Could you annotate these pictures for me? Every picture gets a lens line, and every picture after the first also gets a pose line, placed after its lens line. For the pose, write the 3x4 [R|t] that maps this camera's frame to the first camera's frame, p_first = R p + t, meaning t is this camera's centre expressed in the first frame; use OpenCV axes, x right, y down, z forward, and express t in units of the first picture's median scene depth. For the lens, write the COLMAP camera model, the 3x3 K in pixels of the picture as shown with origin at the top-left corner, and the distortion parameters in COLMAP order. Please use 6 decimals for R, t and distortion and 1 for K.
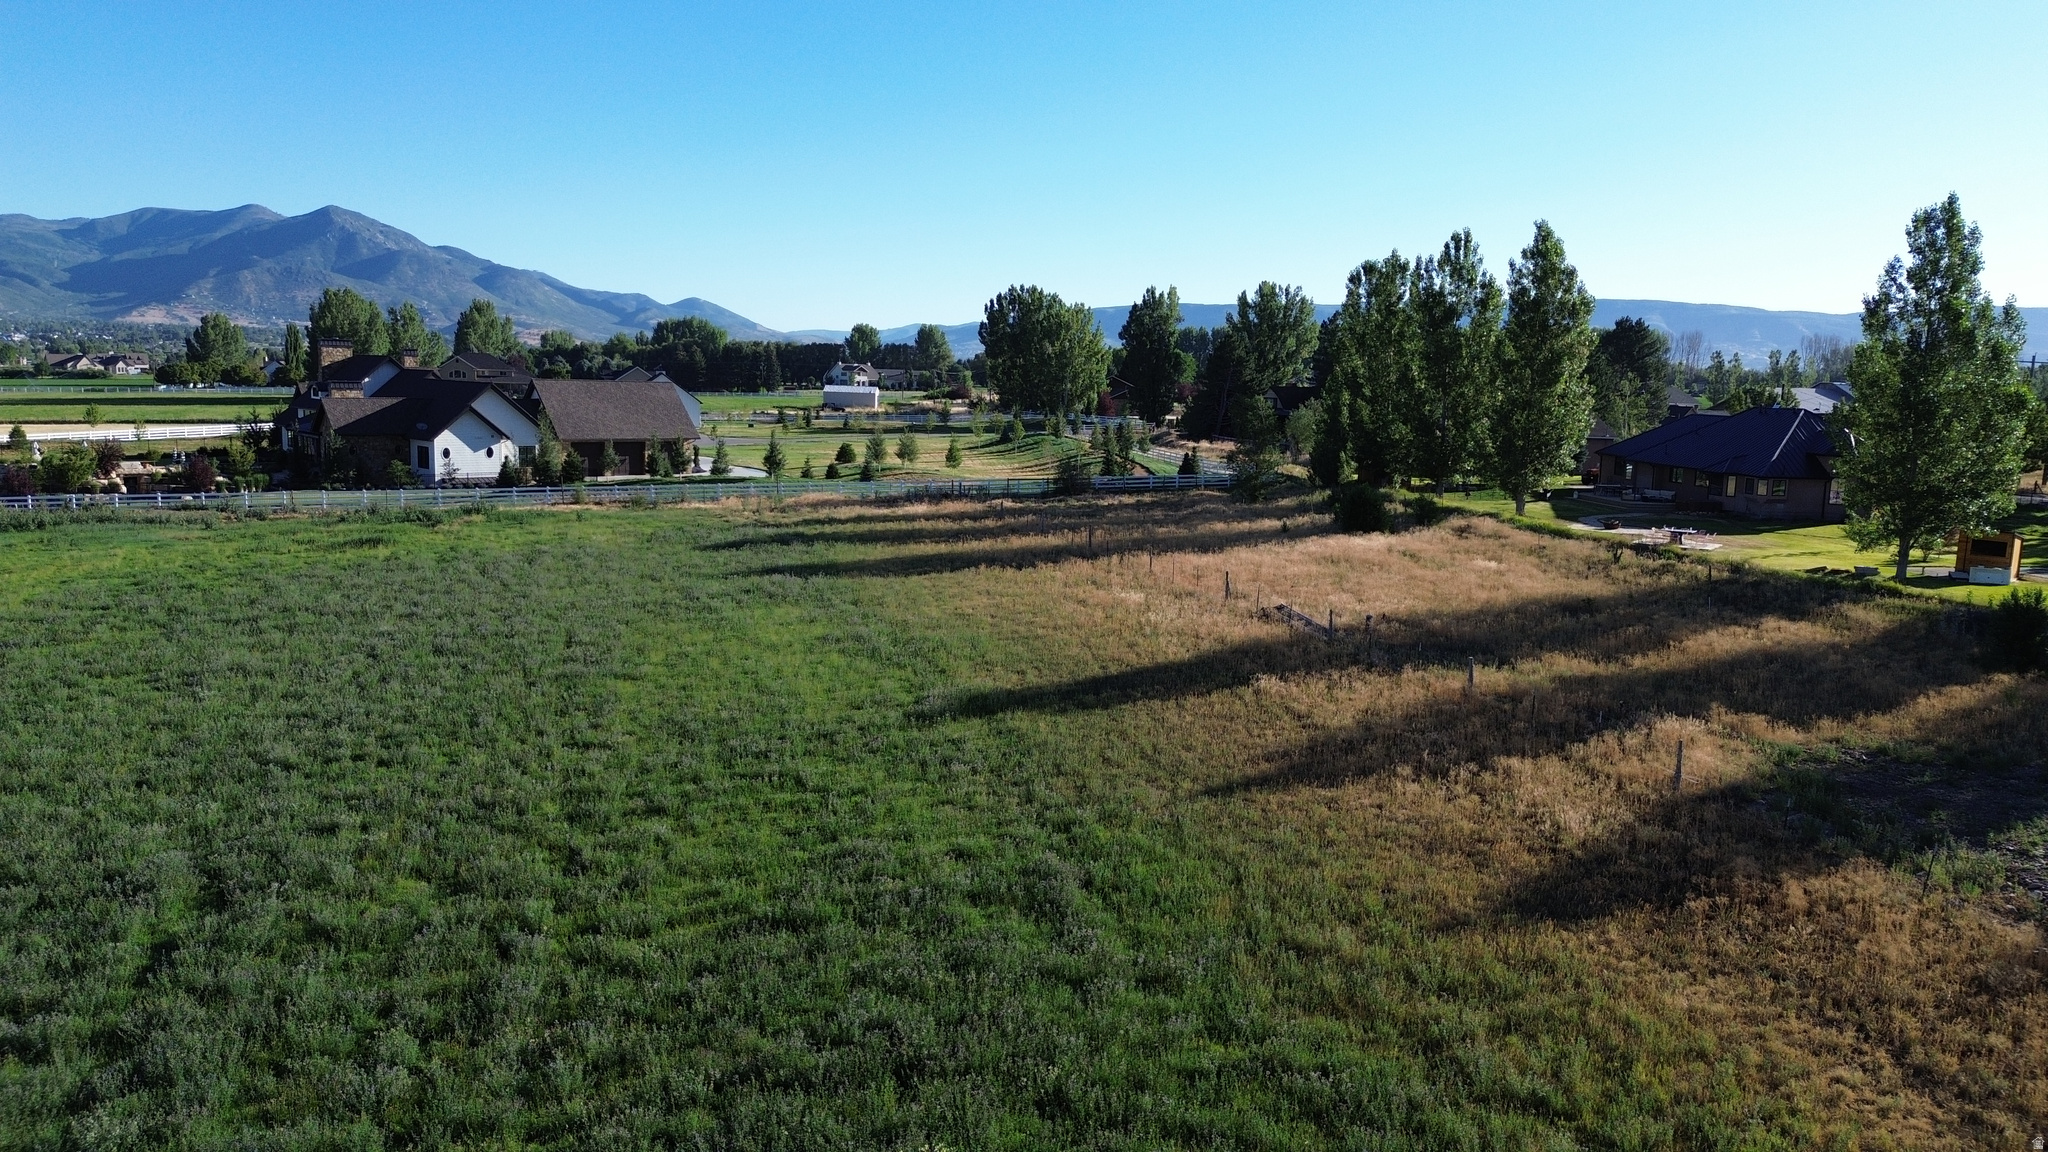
lens RADIAL K [[1484.6, 0, 1017.6], [0, 1484.6, 573.9], [0, 0, 1]] dist [0.034409, -0.011297]
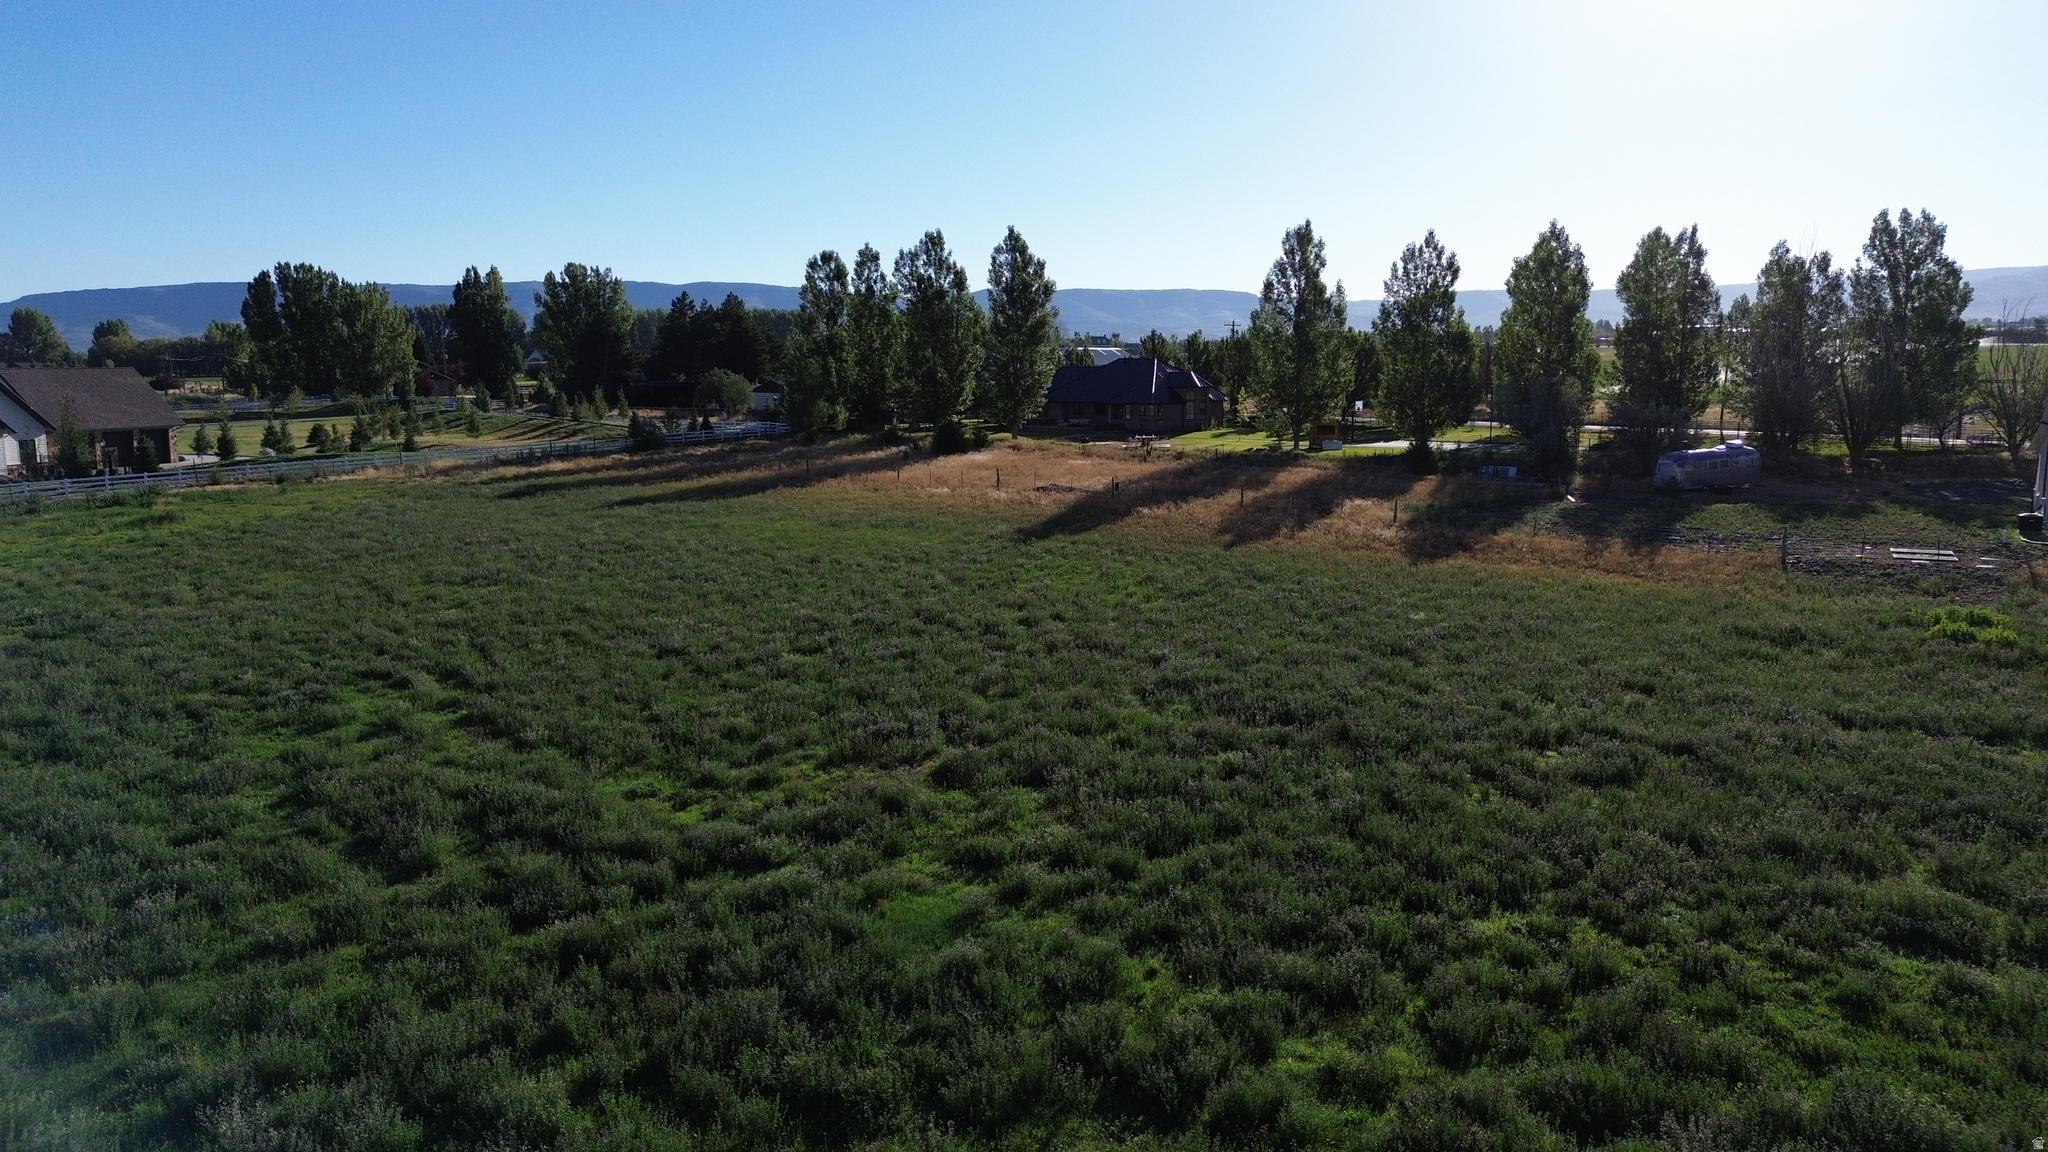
lens RADIAL K [[1484.6, 0, 1016.7], [0, 1484.6, 582.2], [0, 0, 1]] dist [0.034409, -0.011297]
pose [[0.848457, -0.108871, 0.517946, -0.350148], [0.098571, 0.993997, 0.047465, 0.024159], [-0.520005, 0.010782, 0.854095, -0.155025]]
